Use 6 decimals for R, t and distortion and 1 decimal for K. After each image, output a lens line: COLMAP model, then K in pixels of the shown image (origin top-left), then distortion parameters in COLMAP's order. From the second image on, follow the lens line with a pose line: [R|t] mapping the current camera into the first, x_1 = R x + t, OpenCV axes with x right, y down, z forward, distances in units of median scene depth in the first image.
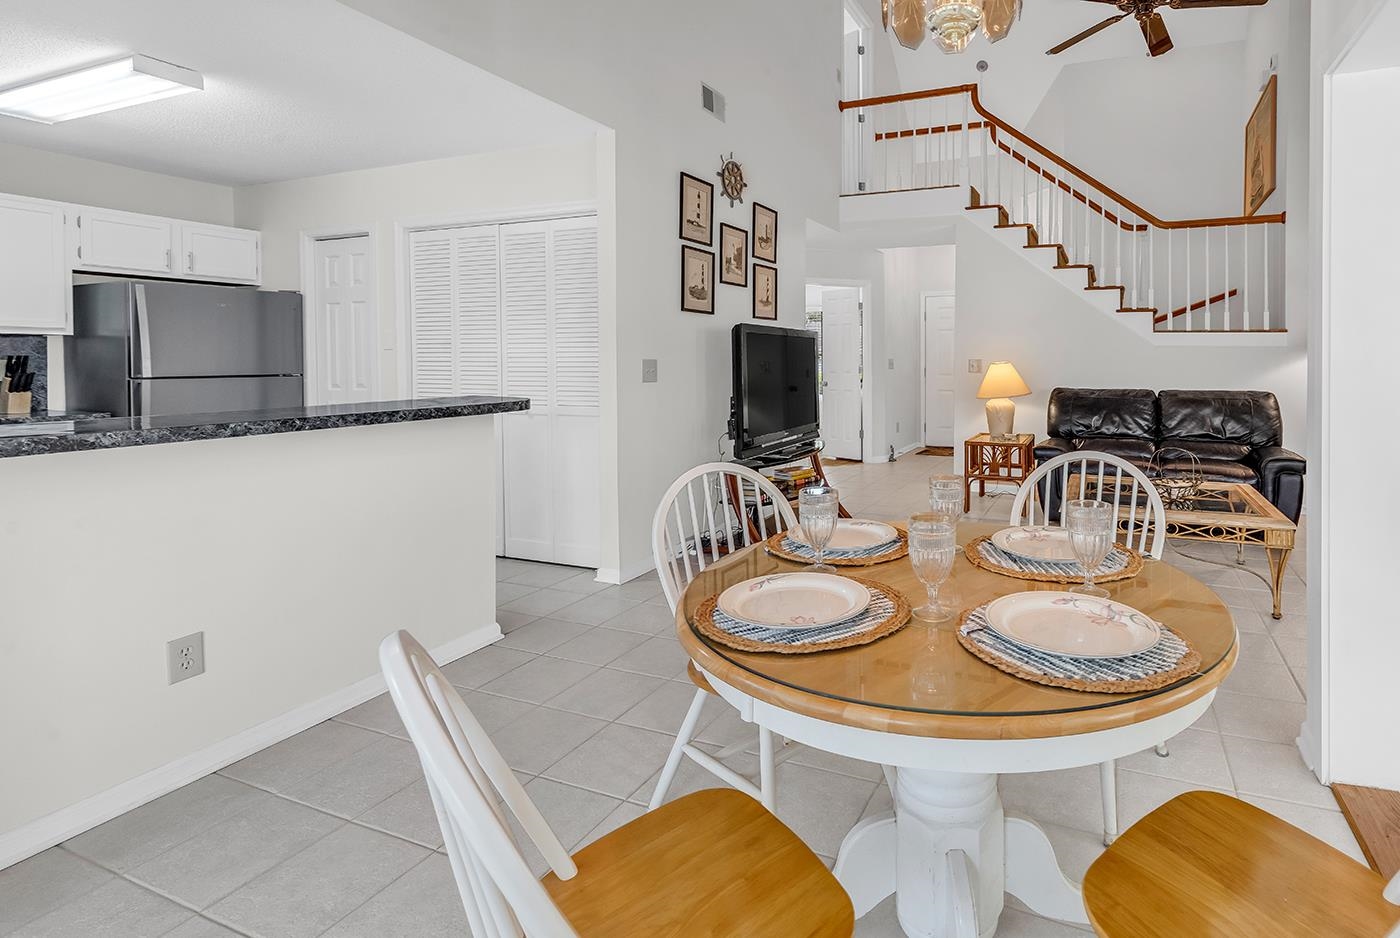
lens RADIAL K [[668.0, 0, 867.5], [0, 668.0, 373.3], [0, 0, 1]] dist [-0.000216, 0.000117]
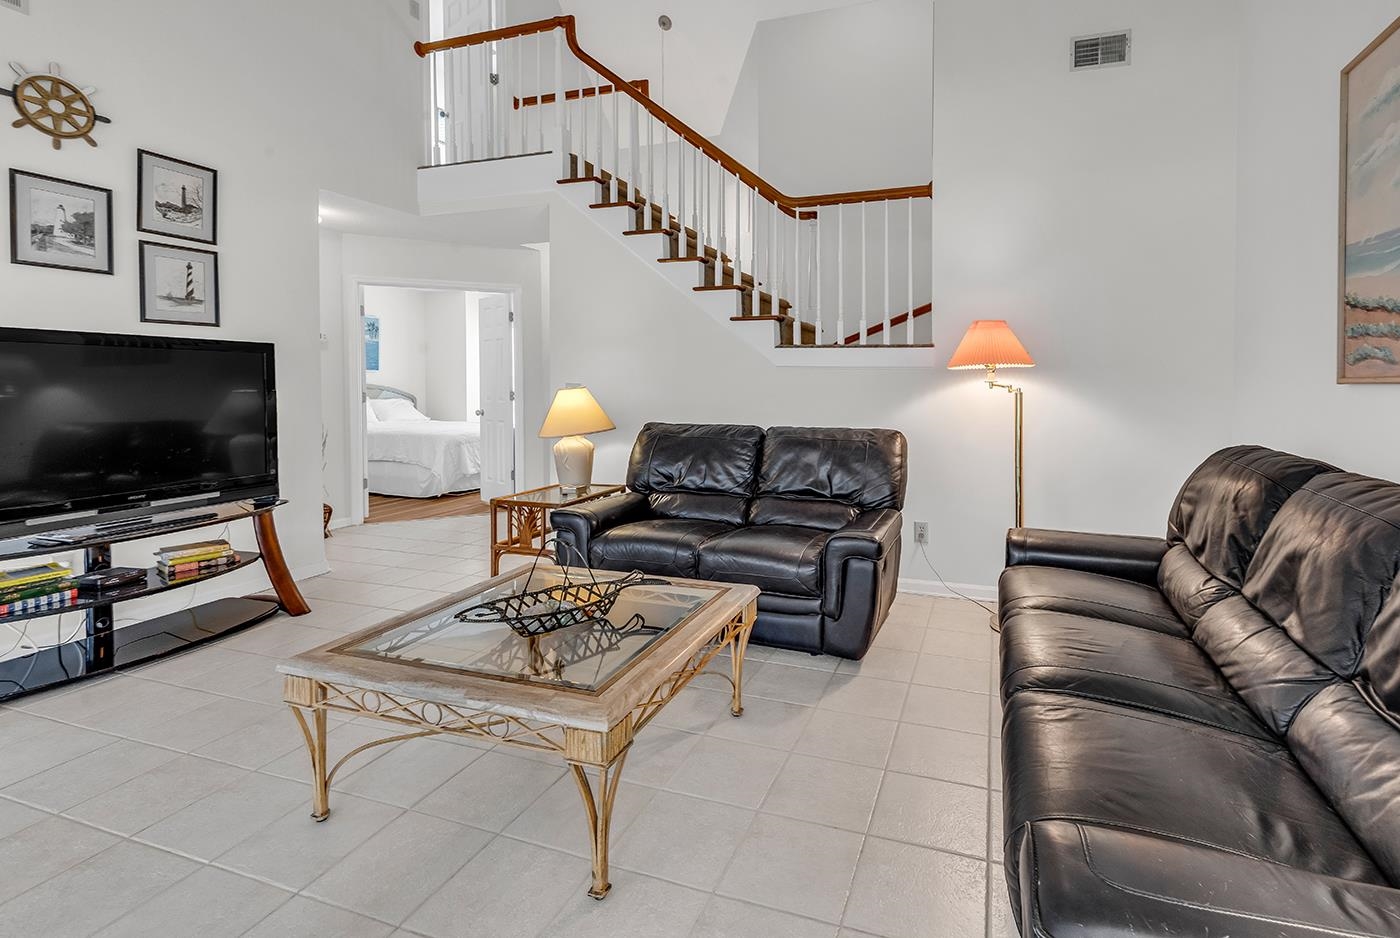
lens RADIAL K [[657.2, 0, 779.6], [0, 657.2, 399.8], [0, 0, 1]] dist [0.026832, -0.000383]
pose [[0.999684, 0.002614, 0.025016, 0.442438], [-0.002701, 0.999990, 0.003446, -0.006804], [-0.025007, -0.003513, 0.999681, 0.288456]]
